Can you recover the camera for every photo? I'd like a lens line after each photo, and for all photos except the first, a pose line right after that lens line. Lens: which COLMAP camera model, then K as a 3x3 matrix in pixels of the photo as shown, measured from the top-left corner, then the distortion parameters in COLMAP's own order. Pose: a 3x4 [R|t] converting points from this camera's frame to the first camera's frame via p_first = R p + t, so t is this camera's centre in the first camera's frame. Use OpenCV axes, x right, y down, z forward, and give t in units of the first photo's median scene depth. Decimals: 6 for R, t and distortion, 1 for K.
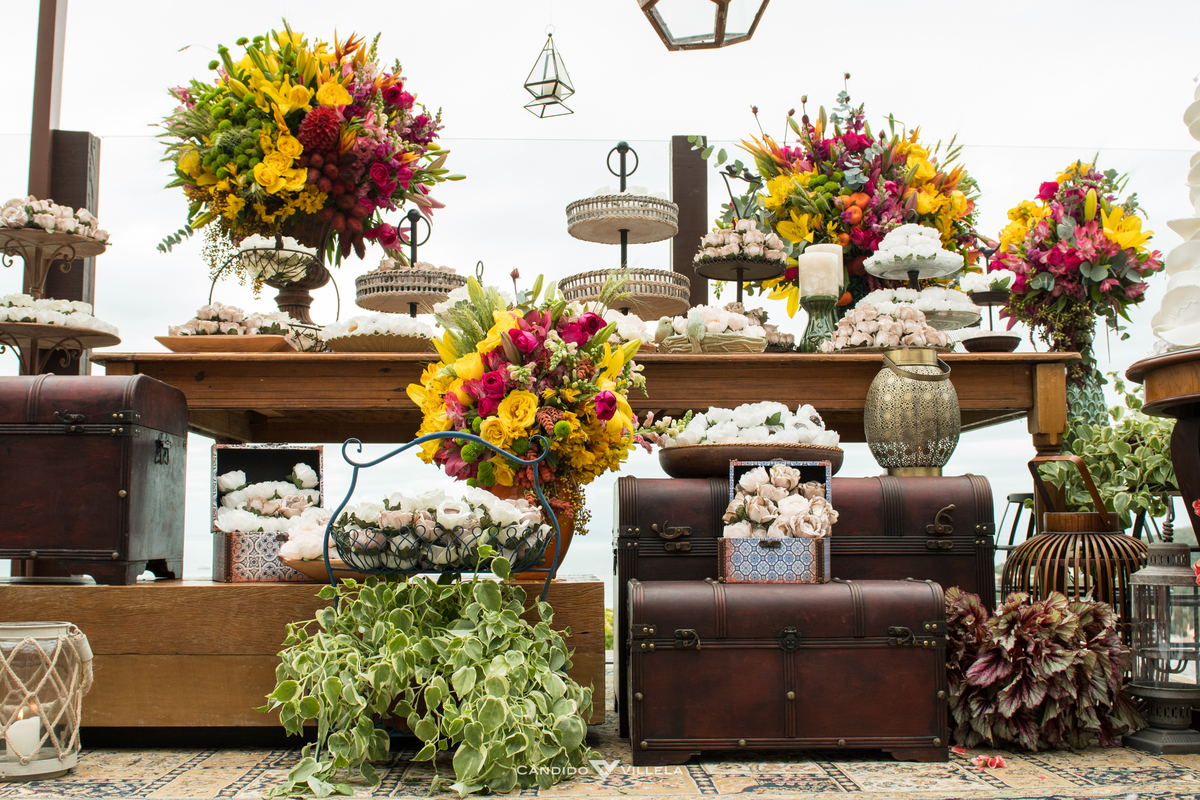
lens RADIAL K [[1294.0, 0, 606.4], [0, 1294.0, 393.7], [0, 0, 1]] dist [-0.039756, 0.000000]
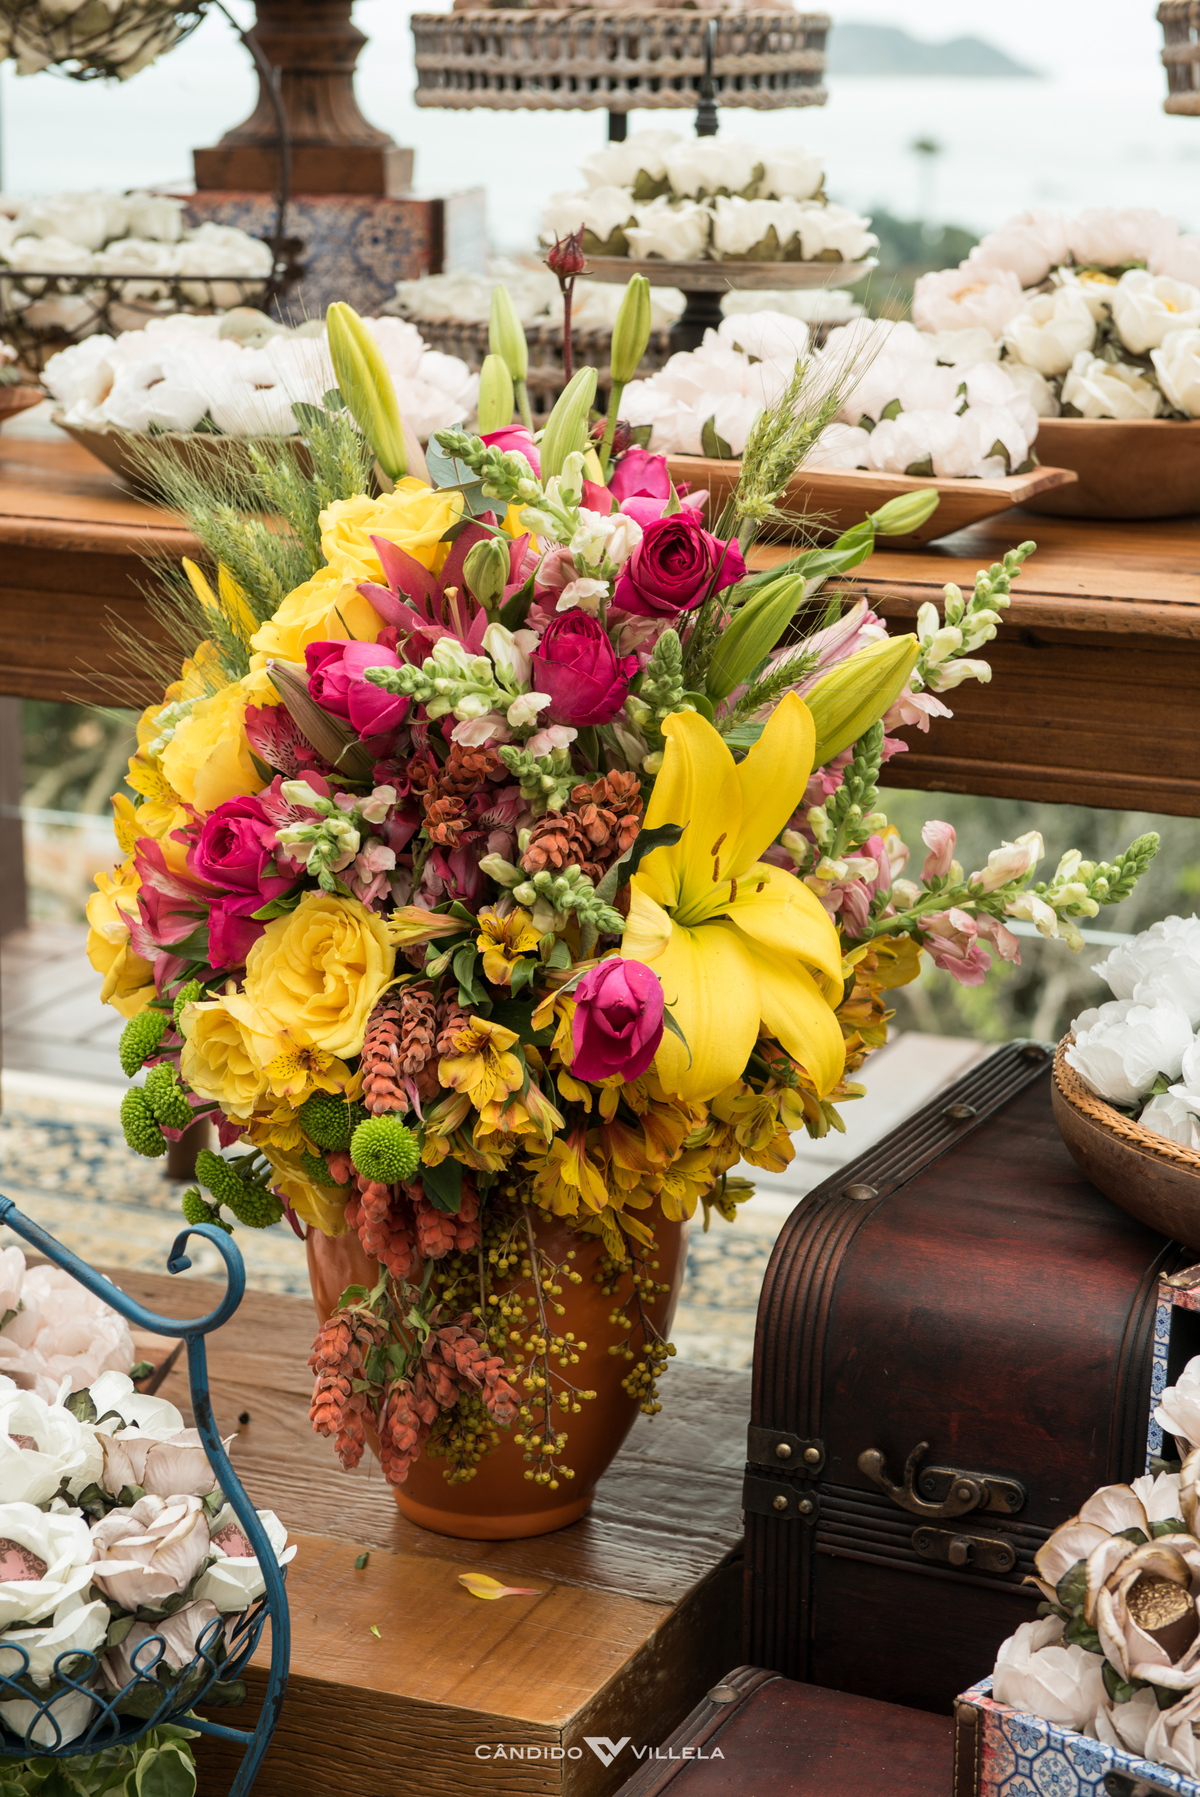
lens RADIAL K [[3406.5, 0, 598.8], [0, 3406.5, 900.9], [0, 0, 1]] dist [0.077452, 0.000000]
pose [[0.896066, 0.119584, -0.427511, 0.235094], [0.033517, 0.942060, 0.333767, -0.198671], [0.442654, -0.313406, 0.840140, 0.426501]]
